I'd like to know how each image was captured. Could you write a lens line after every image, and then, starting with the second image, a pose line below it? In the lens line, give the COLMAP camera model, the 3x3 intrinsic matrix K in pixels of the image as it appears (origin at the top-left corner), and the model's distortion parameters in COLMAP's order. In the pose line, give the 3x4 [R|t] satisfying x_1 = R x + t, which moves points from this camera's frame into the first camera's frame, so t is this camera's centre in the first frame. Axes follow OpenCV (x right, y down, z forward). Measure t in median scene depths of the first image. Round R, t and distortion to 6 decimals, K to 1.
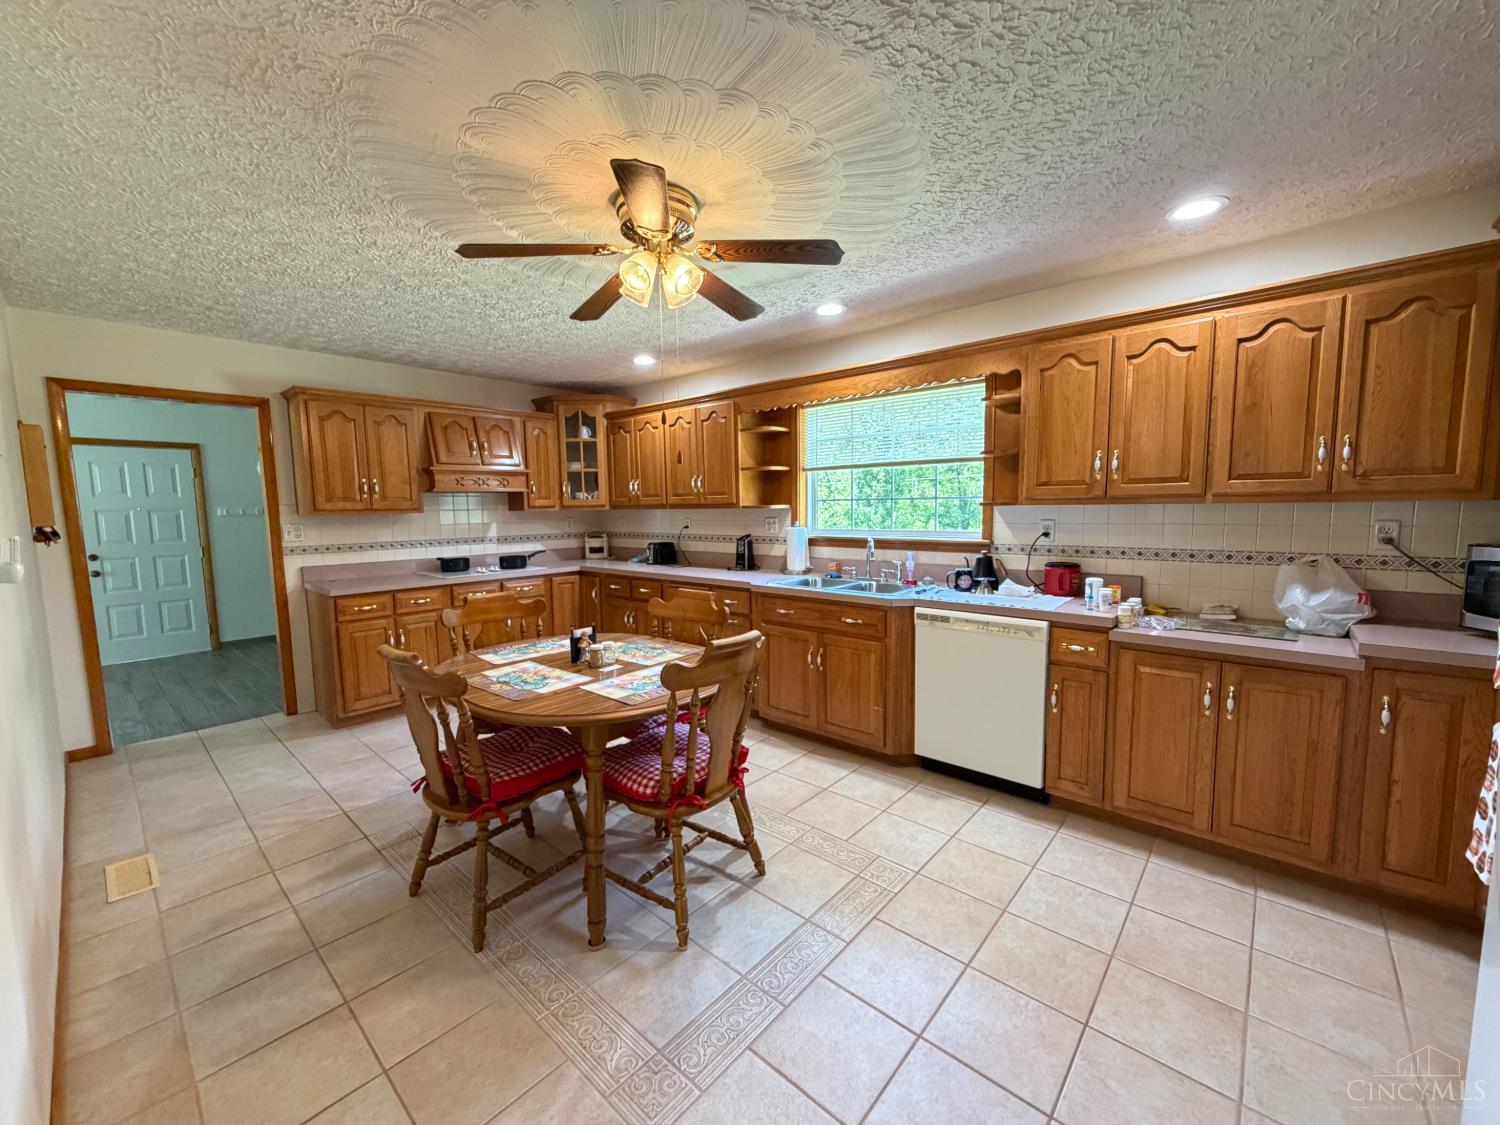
lens RADIAL K [[598.0, 0, 749.1], [0, 598.0, 565.3], [0, 0, 1]] dist [-0.000743, 0.000054]
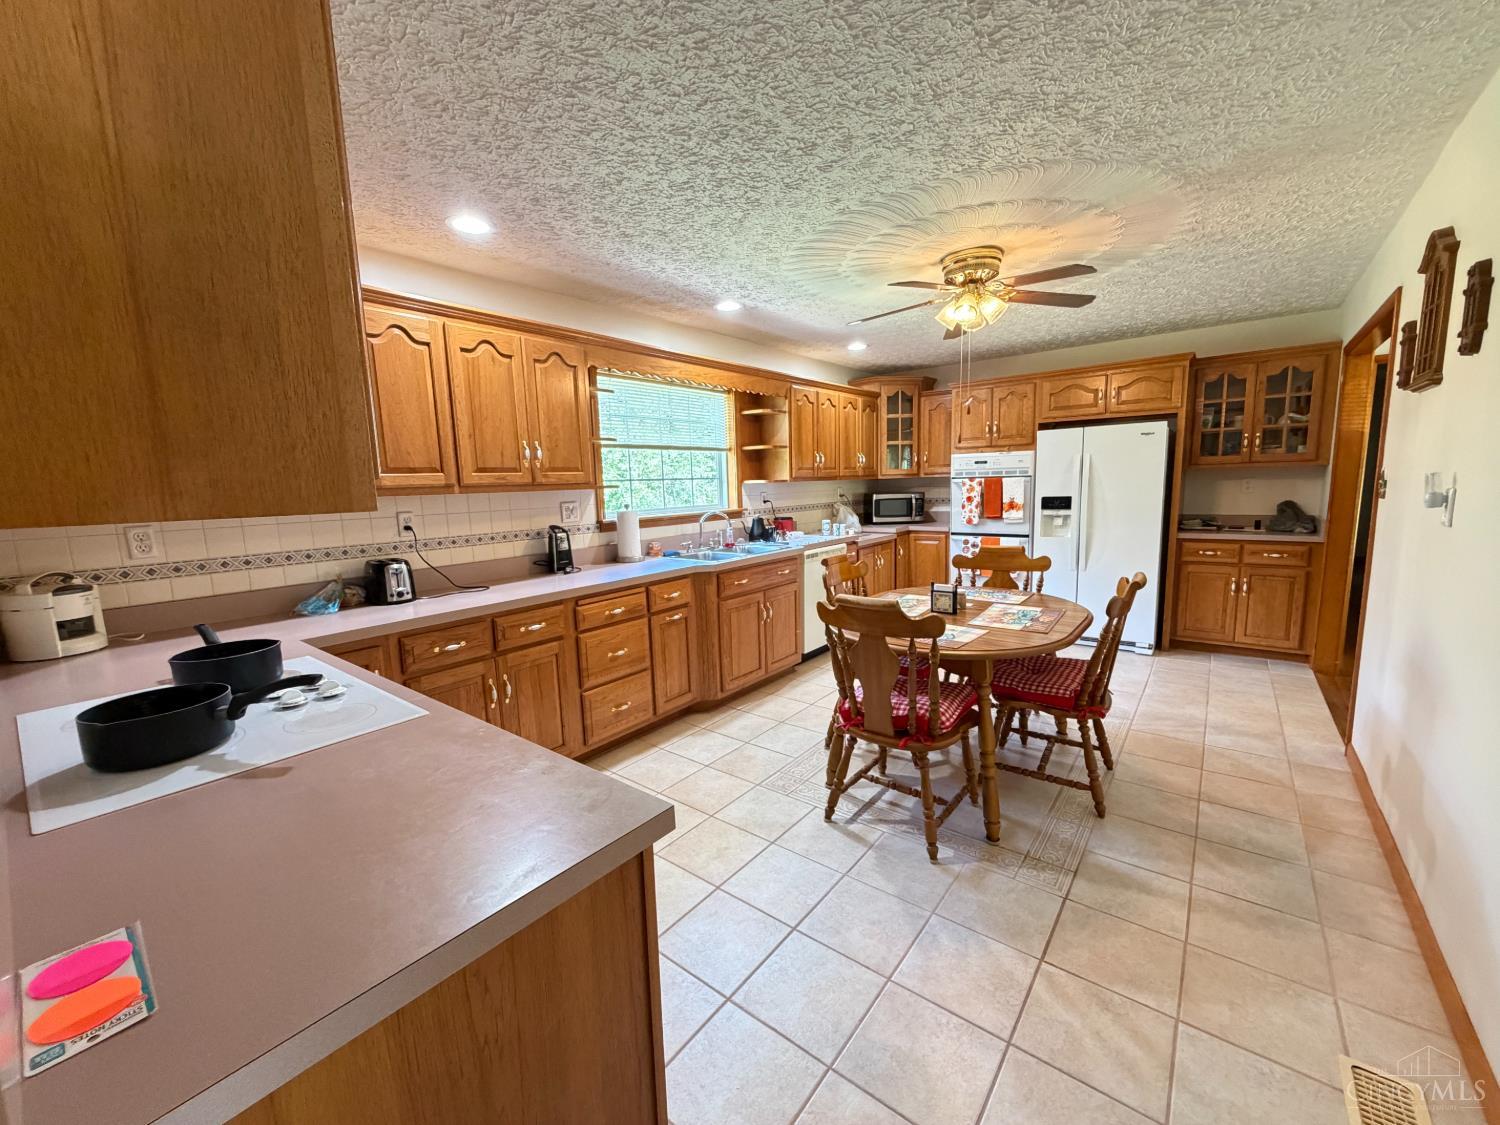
lens RADIAL K [[598.0, 0, 749.1], [0, 598.0, 565.3], [0, 0, 1]] dist [-0.000743, 0.000054]
pose [[-0.057555, -0.125860, 0.990377, -0.916674], [0.130456, 0.982567, 0.132449, -0.084430], [-0.989782, 0.136824, -0.040133, 0.952512]]
